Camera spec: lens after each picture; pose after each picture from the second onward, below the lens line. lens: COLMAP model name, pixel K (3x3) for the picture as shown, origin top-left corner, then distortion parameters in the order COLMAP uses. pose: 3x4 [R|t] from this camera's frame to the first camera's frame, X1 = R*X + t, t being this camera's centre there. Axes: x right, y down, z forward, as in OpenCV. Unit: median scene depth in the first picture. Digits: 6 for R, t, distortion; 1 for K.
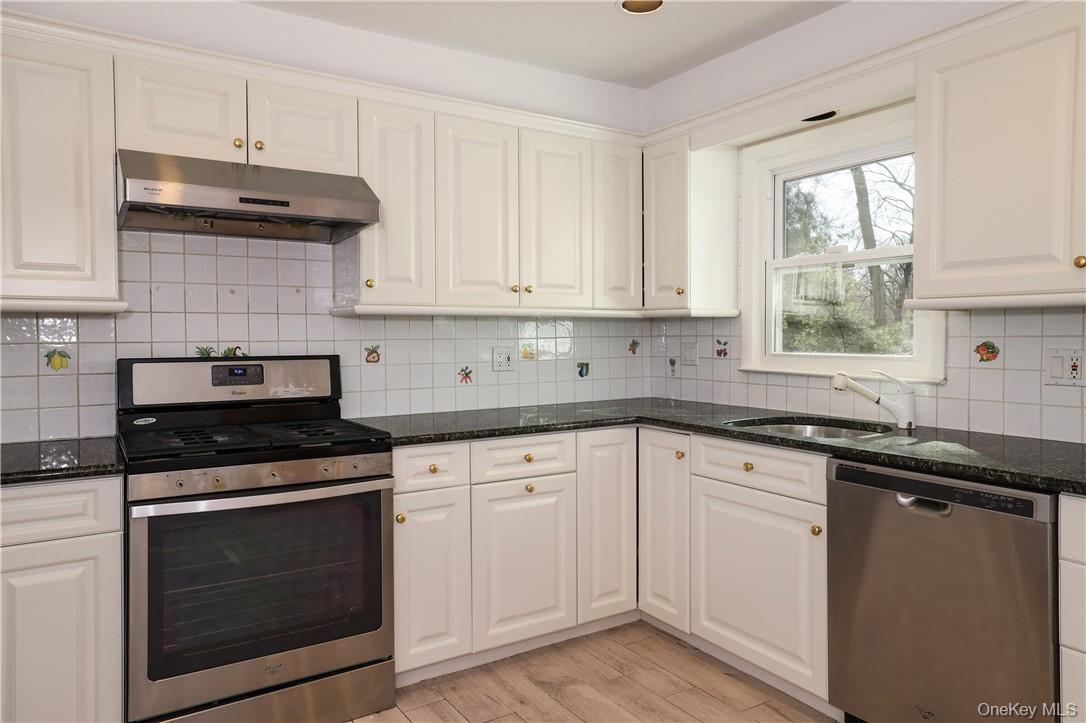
lens RADIAL K [[725.1, 0, 548.9], [0, 725.1, 321.3], [0, 0, 1]] dist [-0.005549, 0.000441]
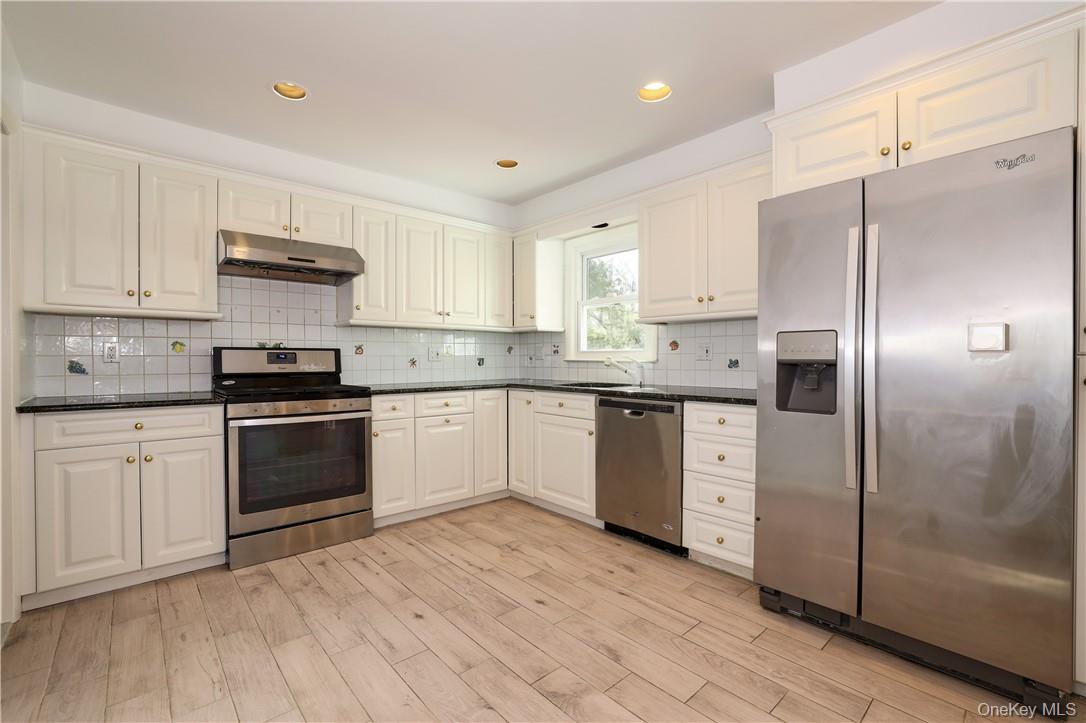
lens RADIAL K [[479.9, 0, 543.0], [0, 479.9, 361.5], [0, 0, 1]] dist [-0.043477, 0.000416]
pose [[0.989850, 0.004883, 0.142031, 0.042003], [-0.007611, 0.999797, 0.018664, 0.057467], [-0.141911, -0.019556, 0.989686, -0.249415]]
